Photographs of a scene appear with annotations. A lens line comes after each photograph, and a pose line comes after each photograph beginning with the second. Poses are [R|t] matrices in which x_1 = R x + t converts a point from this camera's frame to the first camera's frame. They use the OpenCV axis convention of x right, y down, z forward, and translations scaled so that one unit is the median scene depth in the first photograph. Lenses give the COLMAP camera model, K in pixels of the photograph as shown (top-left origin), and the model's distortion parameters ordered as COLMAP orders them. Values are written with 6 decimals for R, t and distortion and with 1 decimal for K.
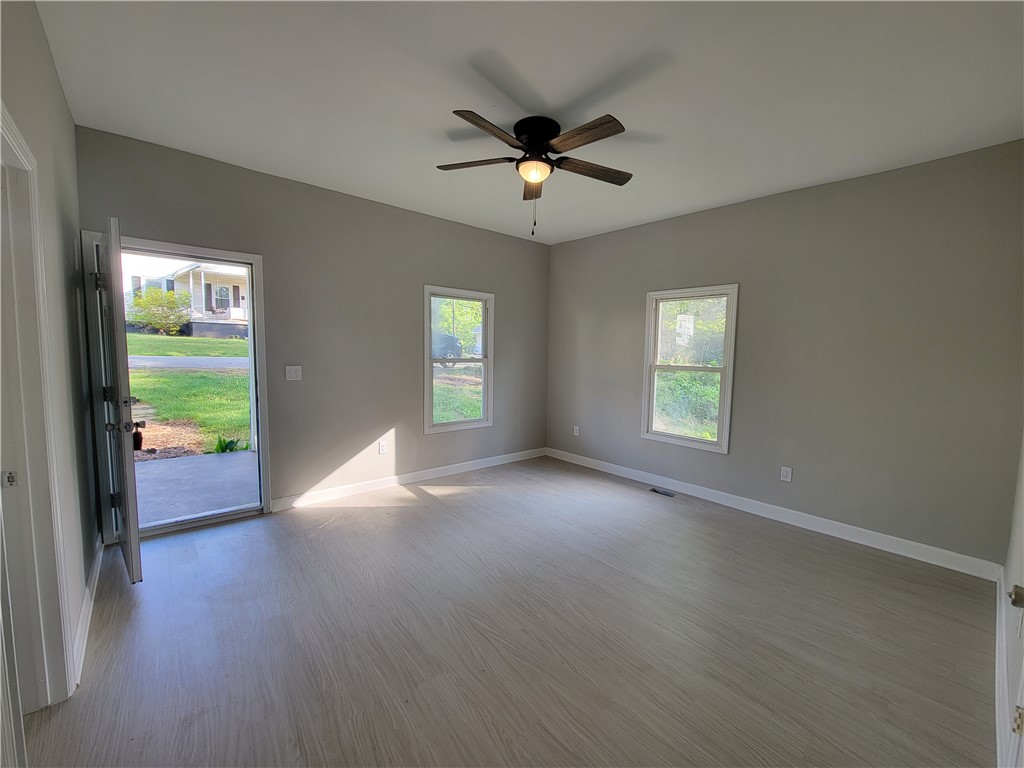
lens RADIAL K [[420.3, 0, 514.9], [0, 420.3, 385.1], [0, 0, 1]] dist [0.000886, -0.000116]
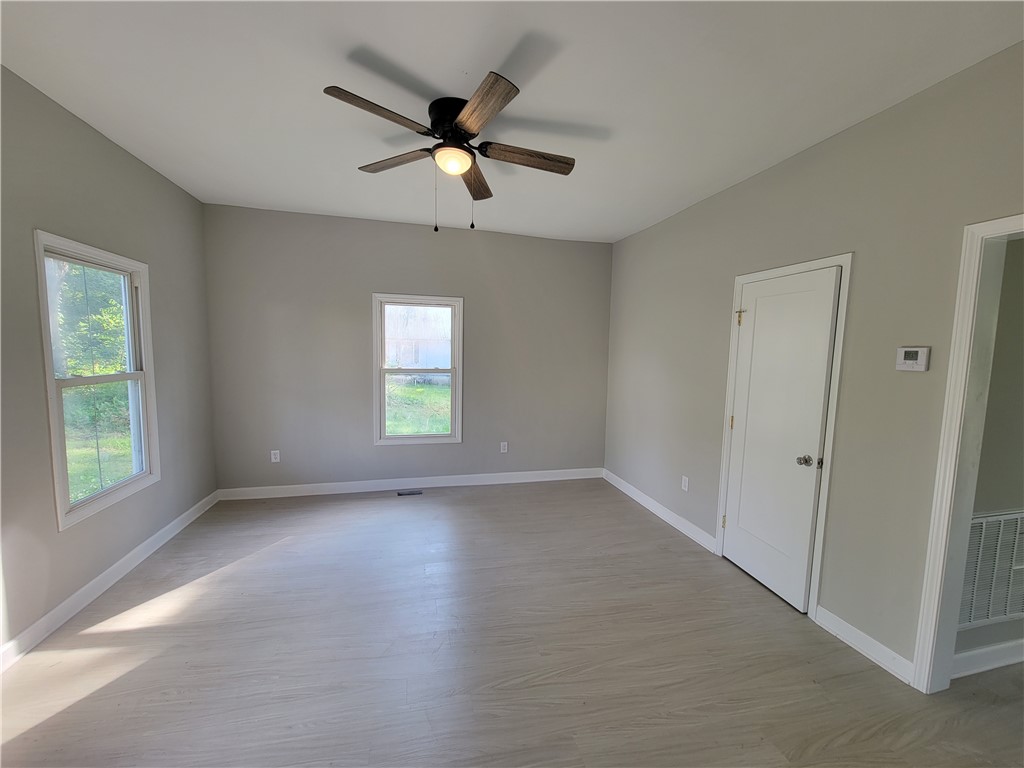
lens RADIAL K [[420.3, 0, 514.9], [0, 420.3, 385.1], [0, 0, 1]] dist [0.000886, -0.000116]
pose [[0.452632, -0.088211, 0.887324, -0.418792], [0.062922, 0.995774, 0.066895, -0.059168], [-0.889475, 0.025553, 0.456269, 0.298380]]
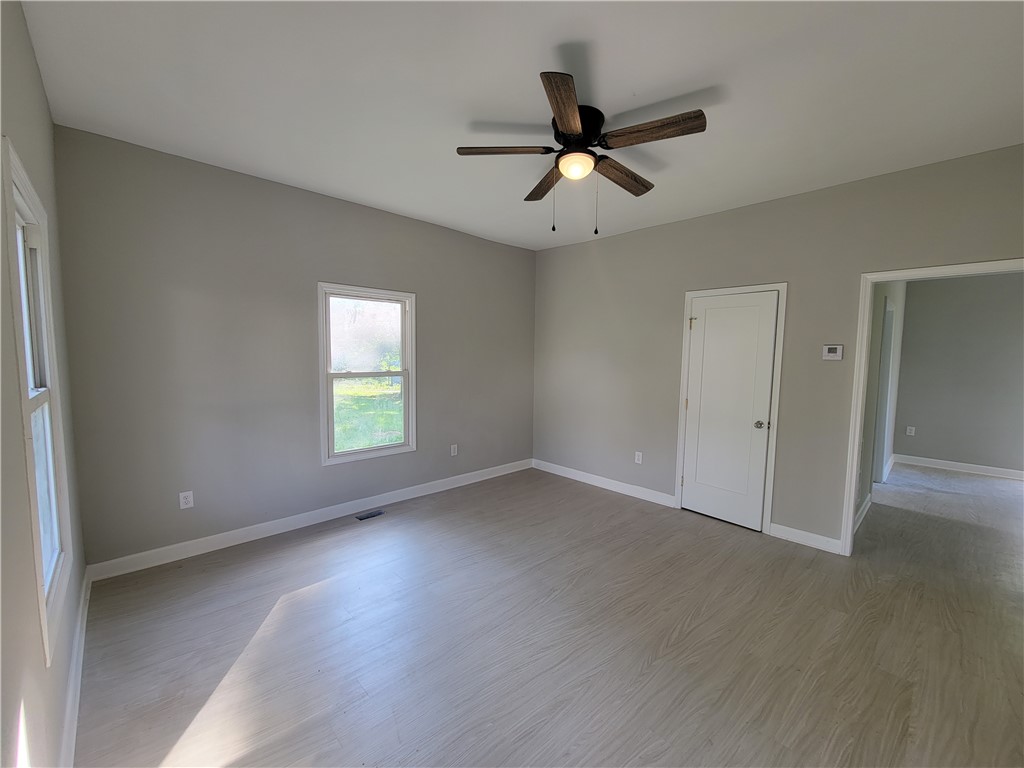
lens RADIAL K [[420.3, 0, 514.9], [0, 420.3, 385.1], [0, 0, 1]] dist [0.000886, -0.000116]
pose [[-0.050218, -0.097226, 0.993995, -0.524278], [0.070338, 0.992435, 0.100627, -0.086353], [-0.996258, 0.074969, -0.042999, 0.713156]]
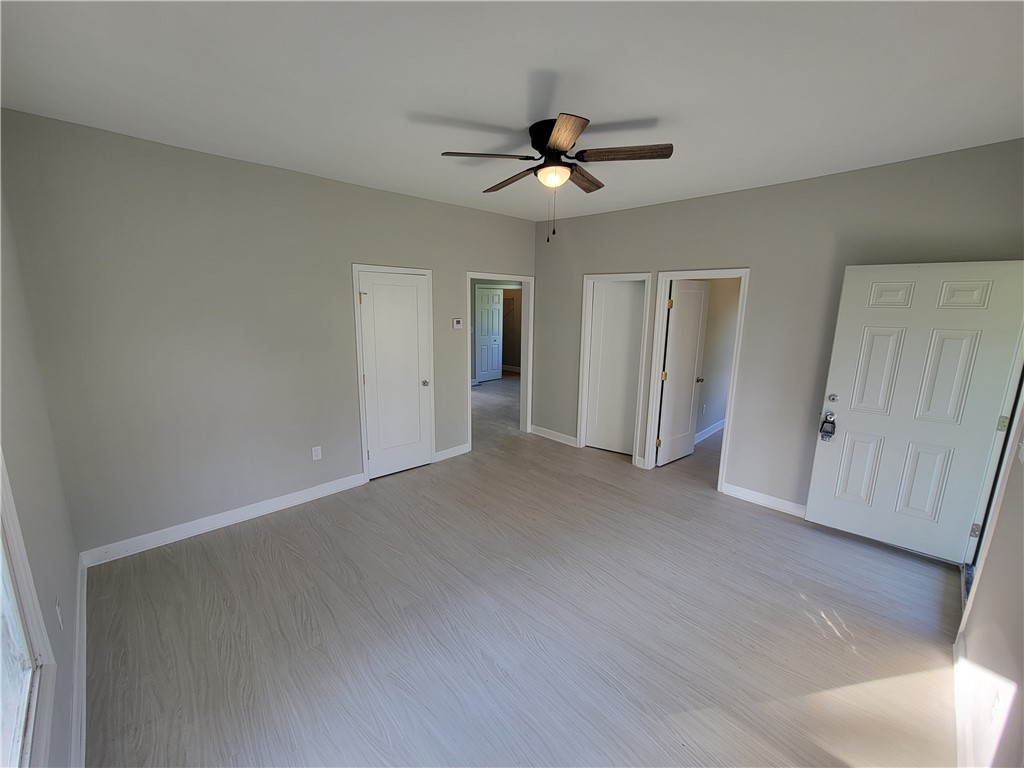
lens RADIAL K [[420.3, 0, 514.9], [0, 420.3, 385.1], [0, 0, 1]] dist [0.000886, -0.000116]
pose [[-0.997461, -0.019712, -0.068433, 0.108514], [-0.038173, 0.959212, 0.280099, -0.185546], [0.060121, 0.282000, -0.957529, 1.208577]]
